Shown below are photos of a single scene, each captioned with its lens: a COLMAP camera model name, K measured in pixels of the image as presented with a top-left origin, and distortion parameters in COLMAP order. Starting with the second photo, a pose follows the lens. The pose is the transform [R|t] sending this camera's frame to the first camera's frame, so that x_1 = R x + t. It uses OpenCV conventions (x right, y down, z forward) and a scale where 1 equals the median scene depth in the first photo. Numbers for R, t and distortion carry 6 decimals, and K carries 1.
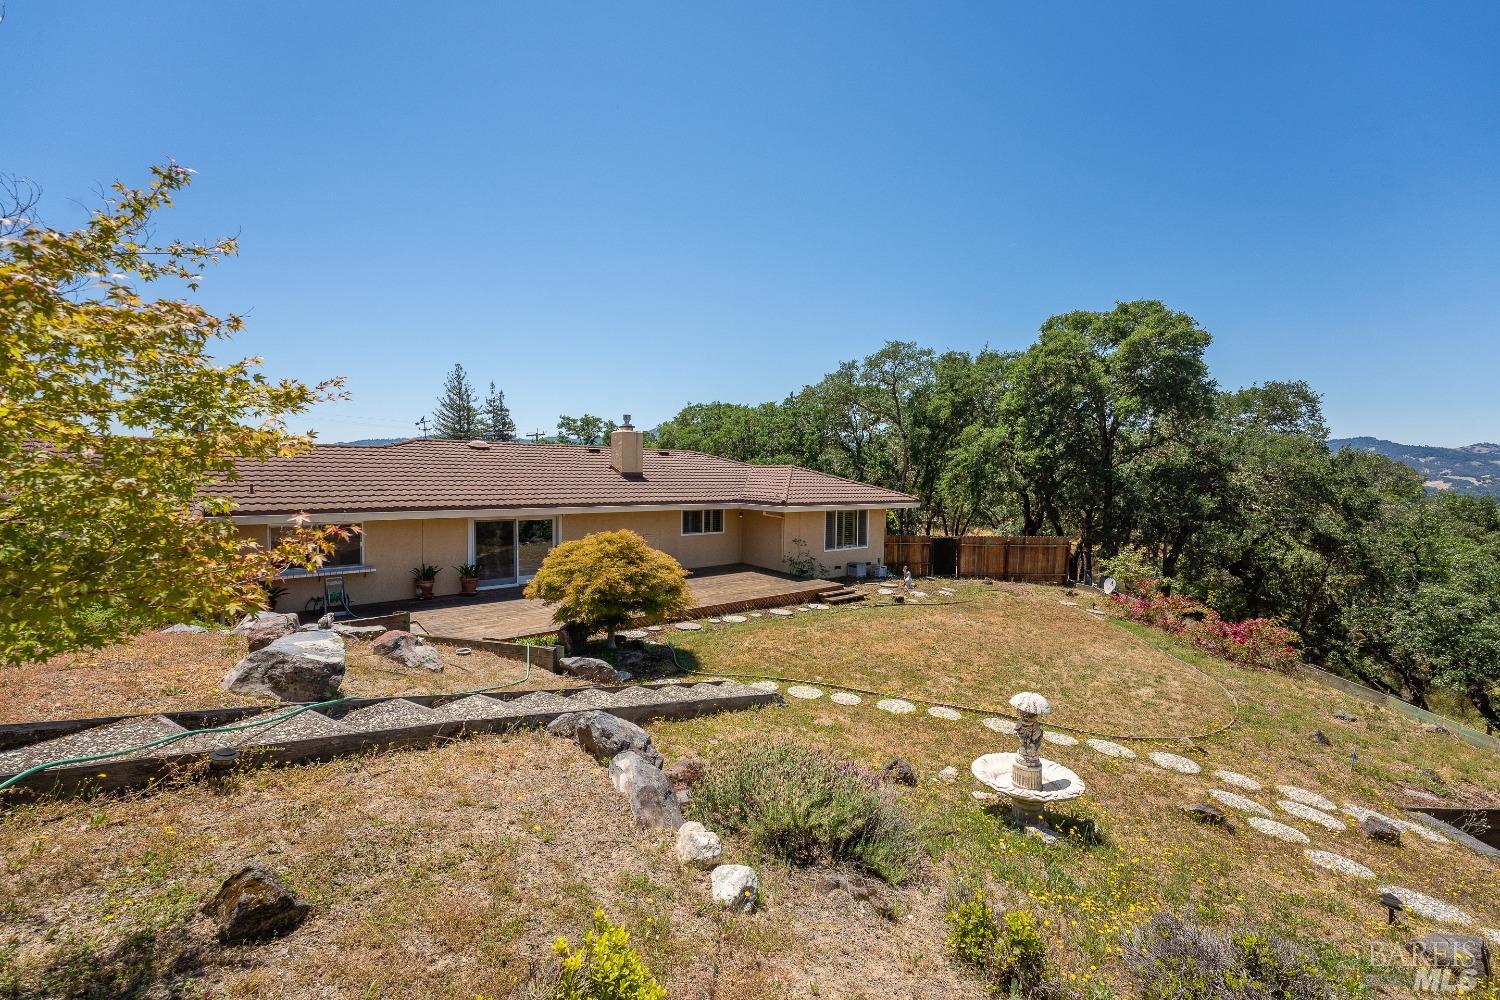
lens RADIAL K [[608.9, 0, 755.6], [0, 608.9, 496.9], [0, 0, 1]] dist [0.008122, -0.001443]
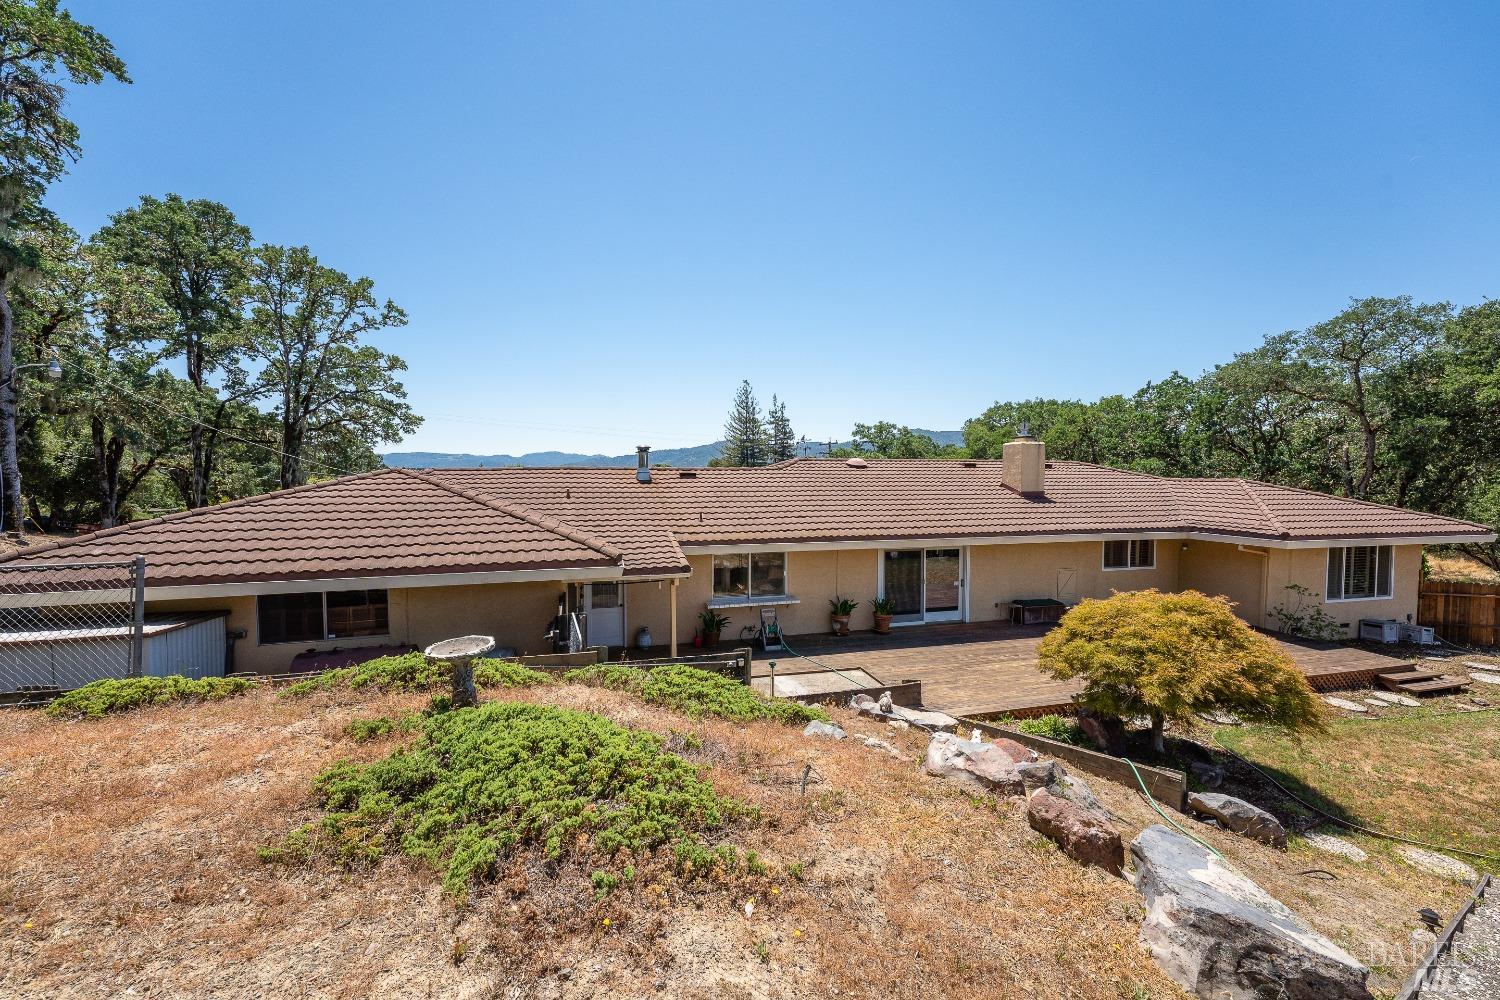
lens RADIAL K [[608.9, 0, 736.2], [0, 608.9, 502.6], [0, 0, 1]] dist [0.008122, -0.001443]
pose [[0.904280, 0.006809, -0.426885, -0.184100], [-0.004897, 0.999972, 0.005576, -0.024622], [0.426911, -0.002952, 0.904289, 0.057468]]
